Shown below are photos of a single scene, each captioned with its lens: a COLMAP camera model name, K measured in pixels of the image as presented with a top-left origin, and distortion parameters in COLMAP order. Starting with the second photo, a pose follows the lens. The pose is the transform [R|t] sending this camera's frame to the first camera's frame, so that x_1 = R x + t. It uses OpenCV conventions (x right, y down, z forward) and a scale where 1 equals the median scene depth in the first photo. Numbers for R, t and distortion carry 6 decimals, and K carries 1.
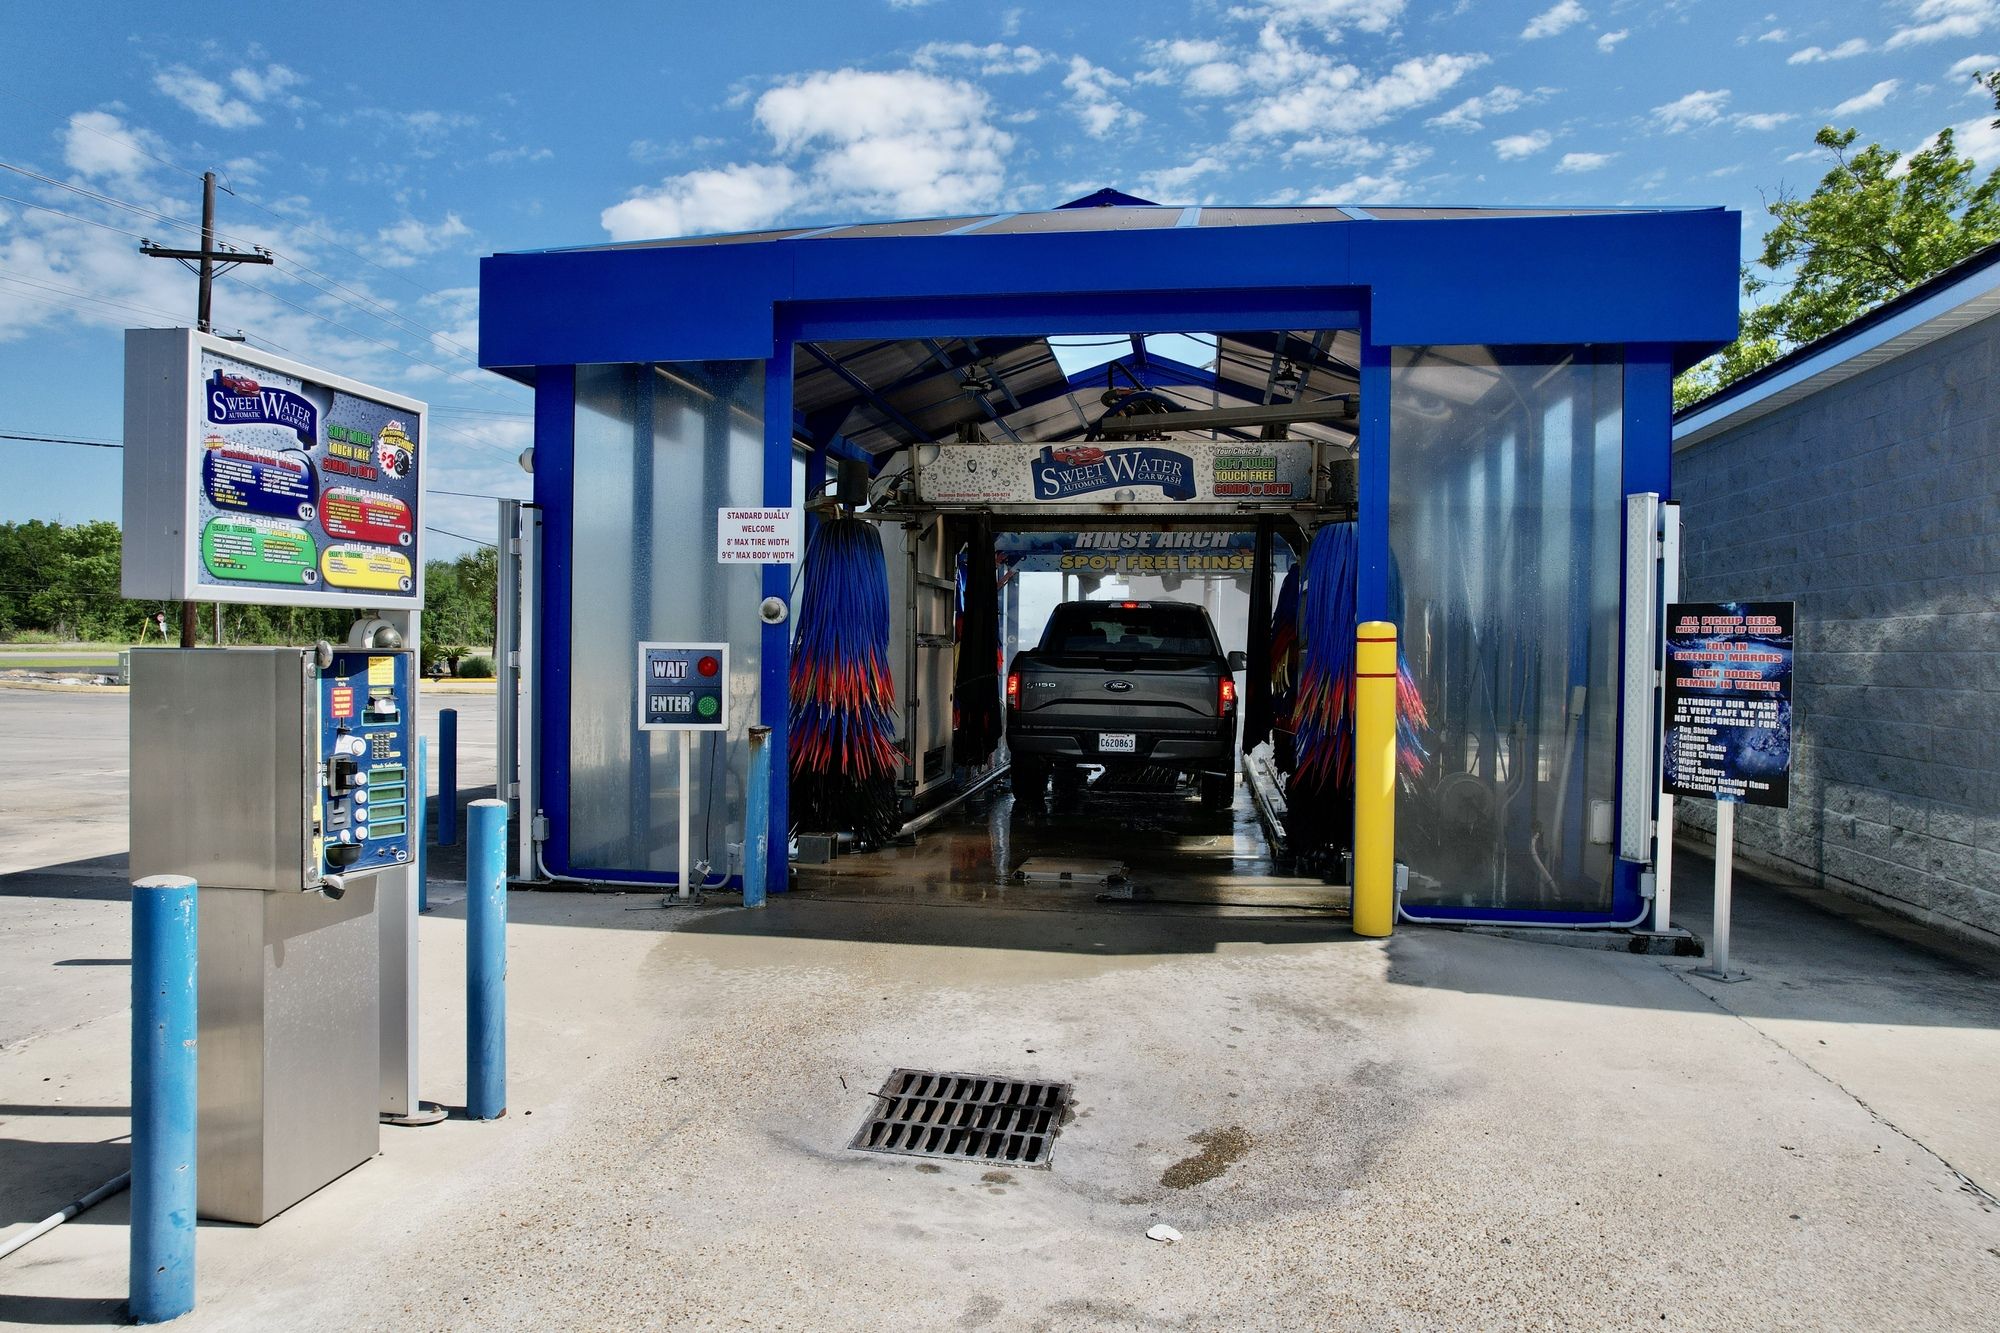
lens RADIAL K [[1268.5, 0, 1000.0], [0, 1268.5, 666.5], [0, 0, 1]] dist [-0.083371, 0.075176]
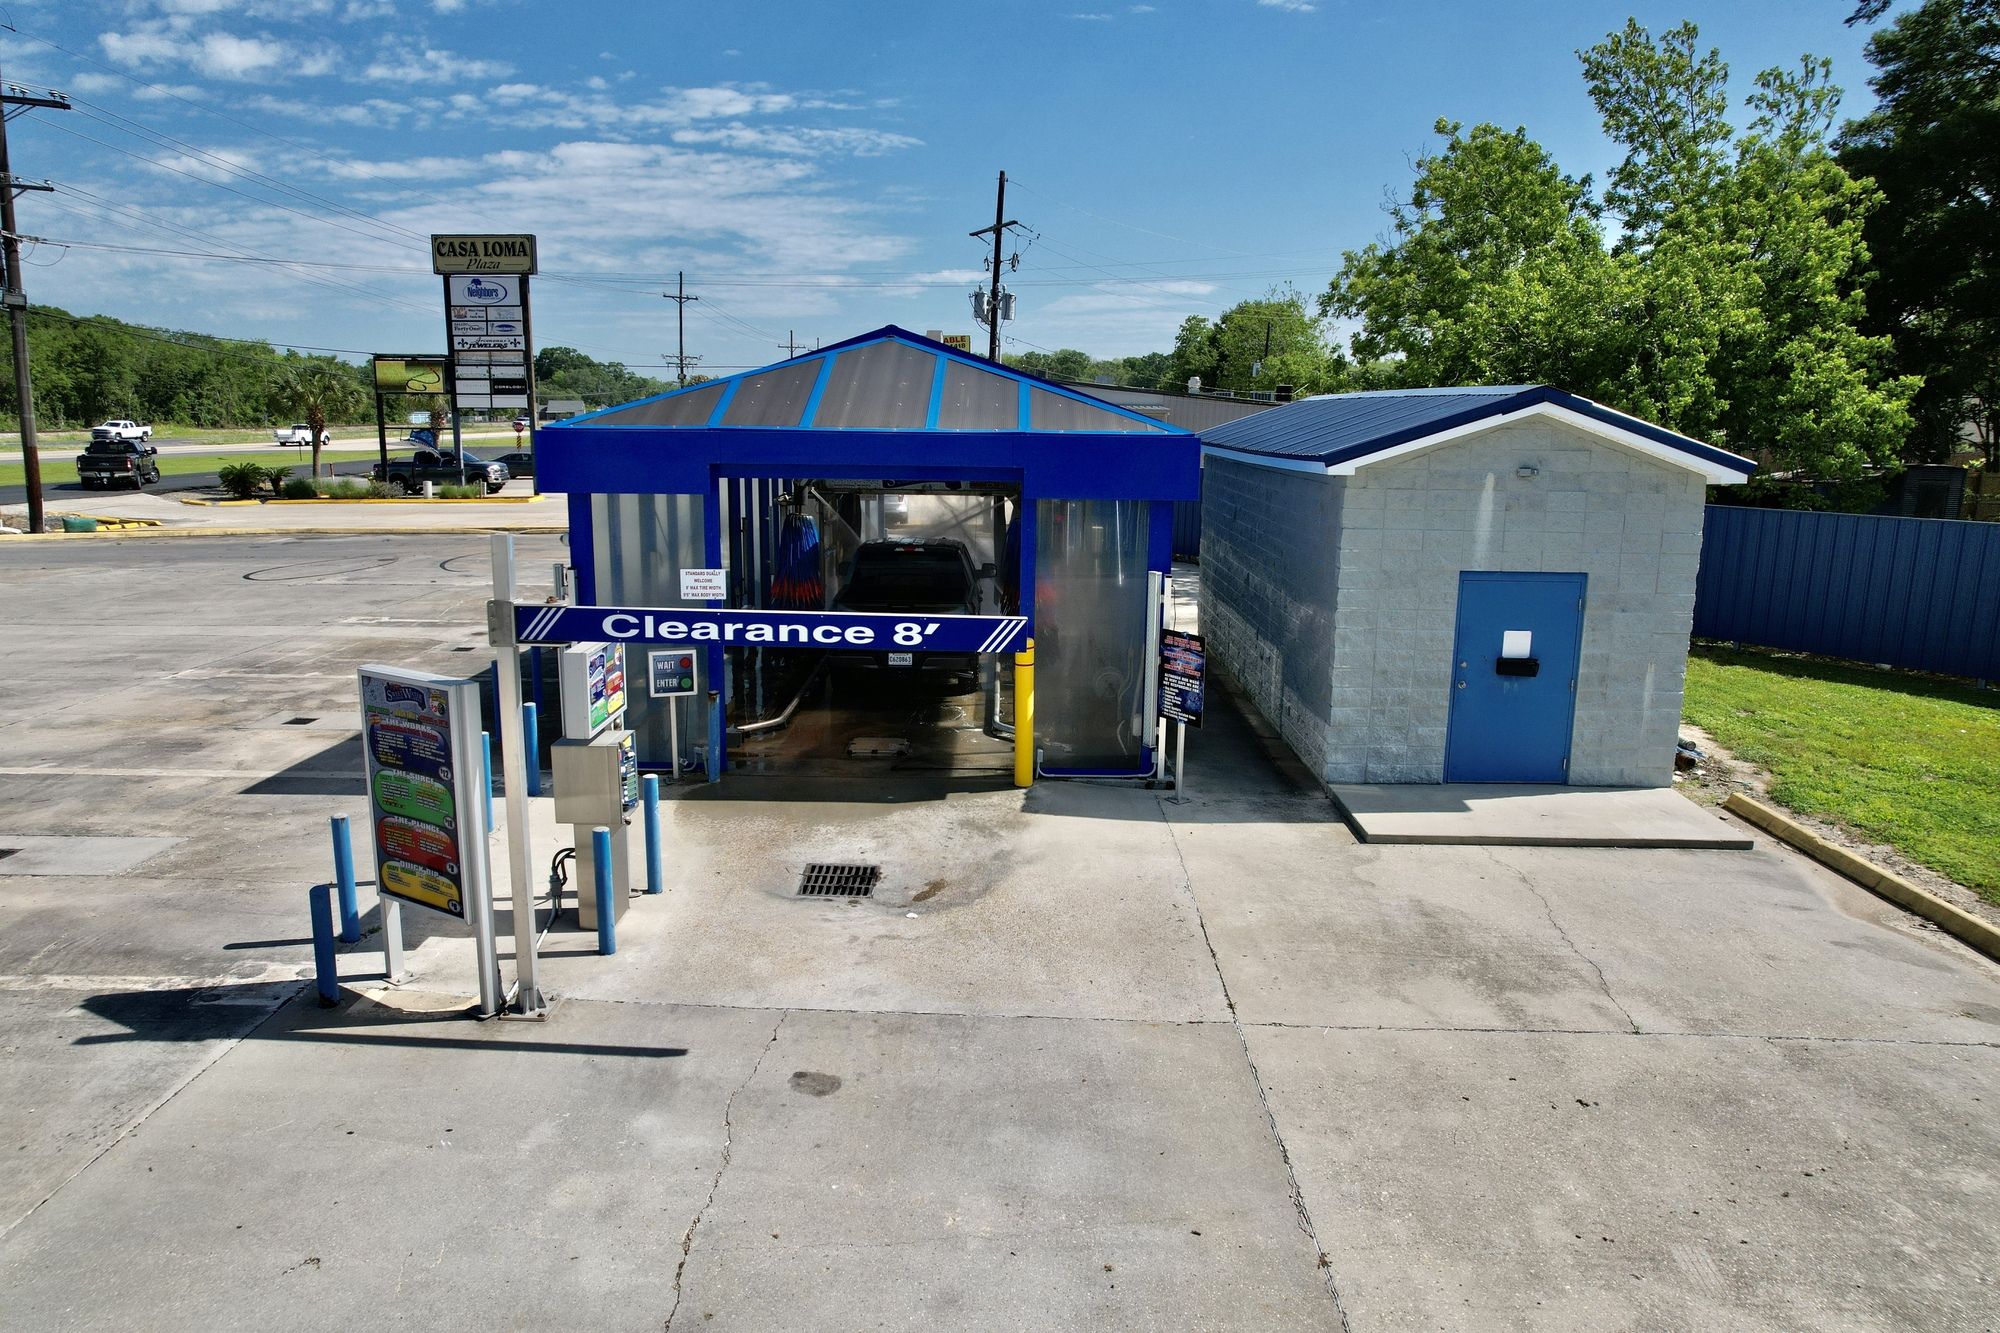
lens RADIAL K [[1268.5, 0, 1000.0], [0, 1268.5, 666.5], [0, 0, 1]] dist [-0.083371, 0.075176]
pose [[0.987812, -0.032644, 0.152193, -0.064685], [0.003525, 0.982203, 0.187790, -0.447320], [-0.155615, -0.184965, 0.970346, -1.187953]]
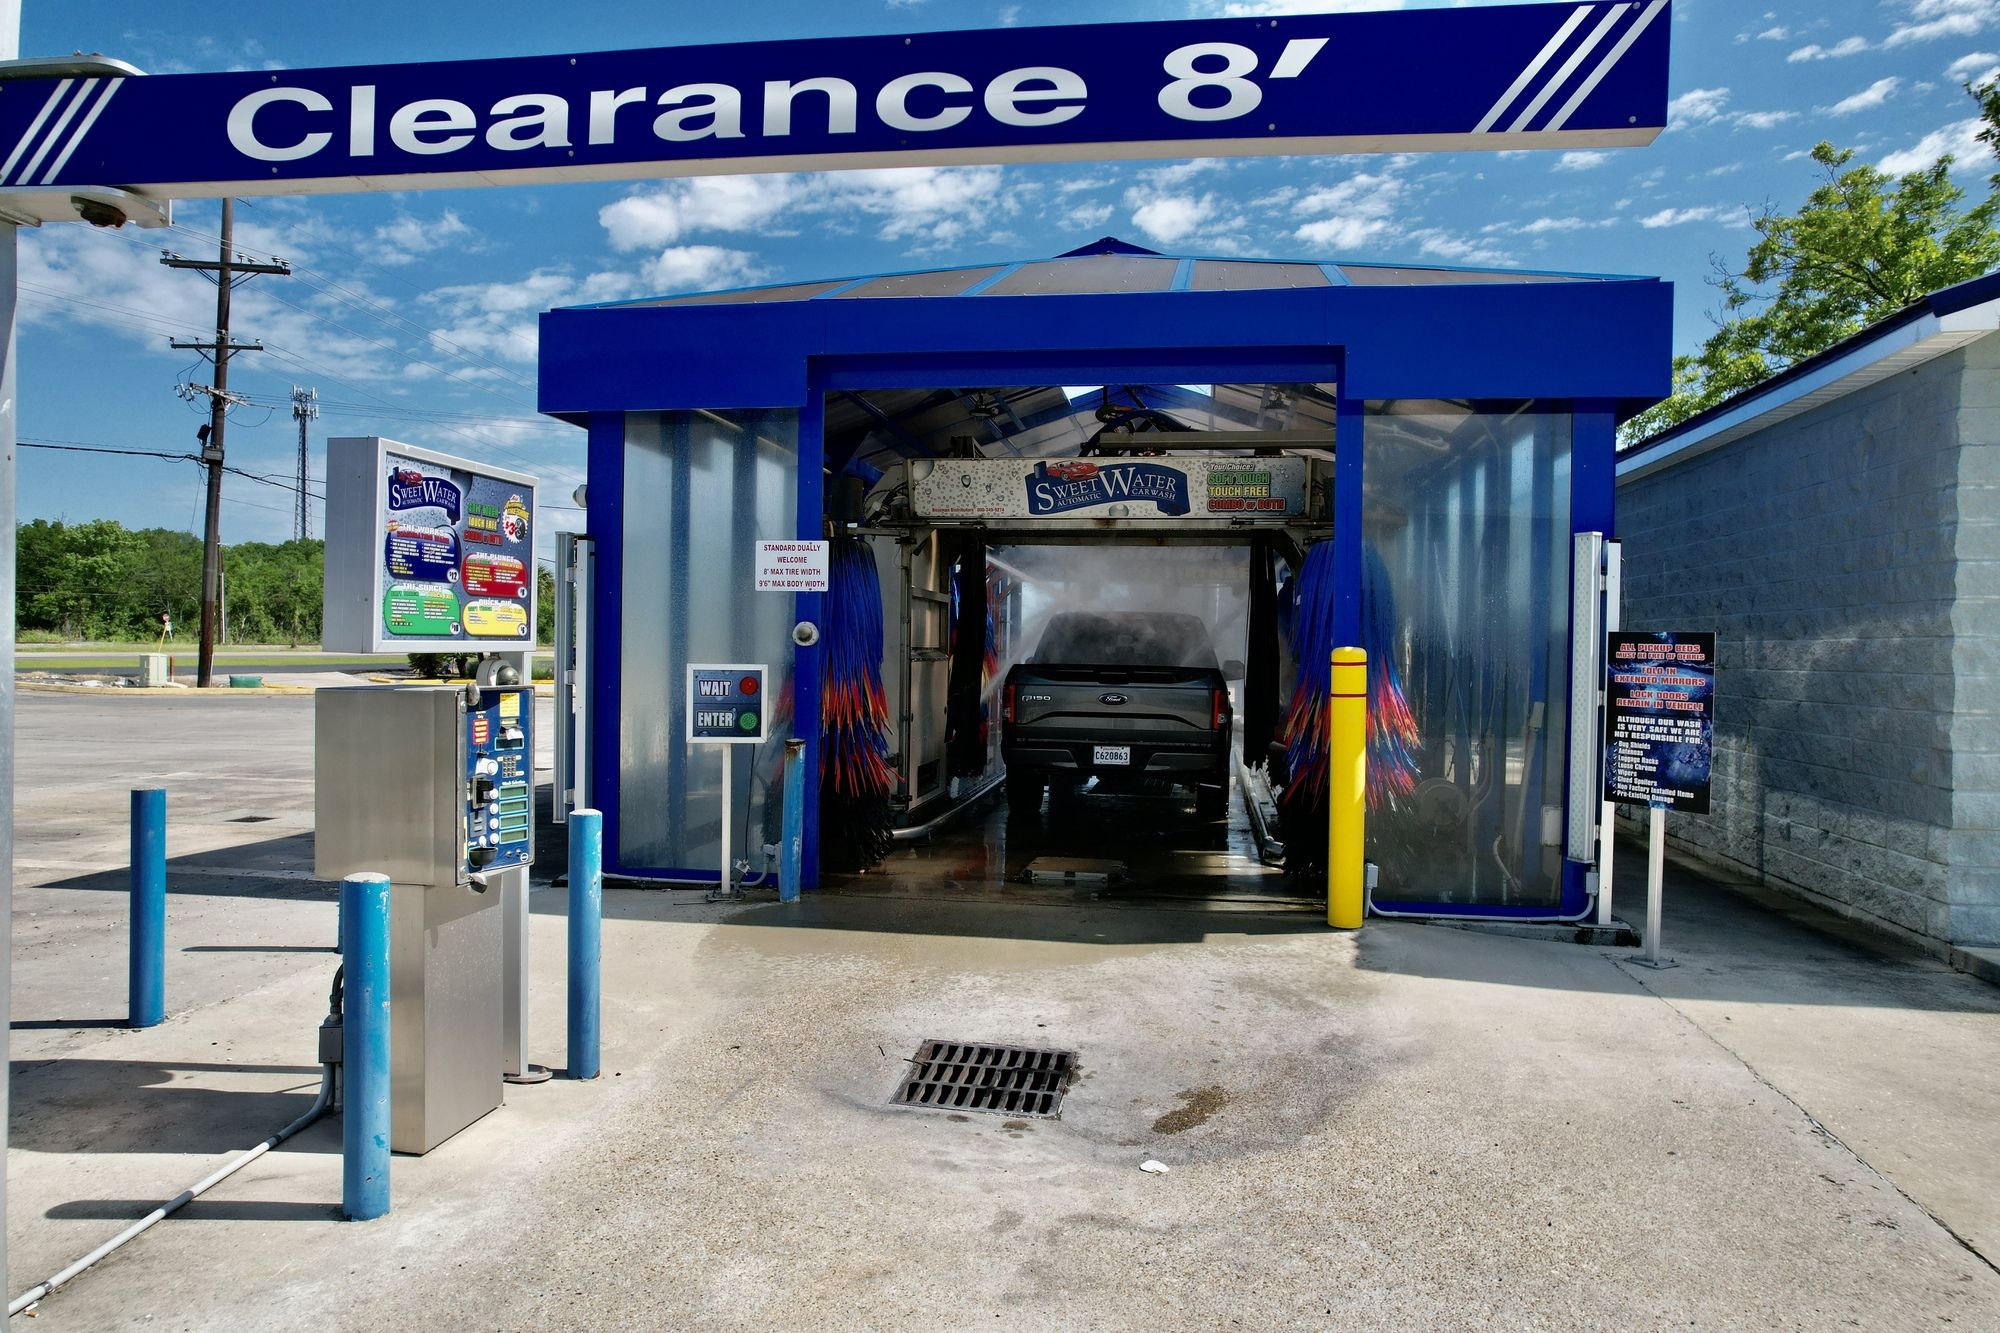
lens RADIAL K [[1268.5, 0, 1000.0], [0, 1268.5, 666.5], [0, 0, 1]] dist [-0.083371, 0.075176]
pose [[1.000000, 0.000864, -0.000062, -0.012568], [-0.000864, 0.999999, 0.001074, -0.022976], [0.000063, -0.001074, 0.999999, -0.142111]]
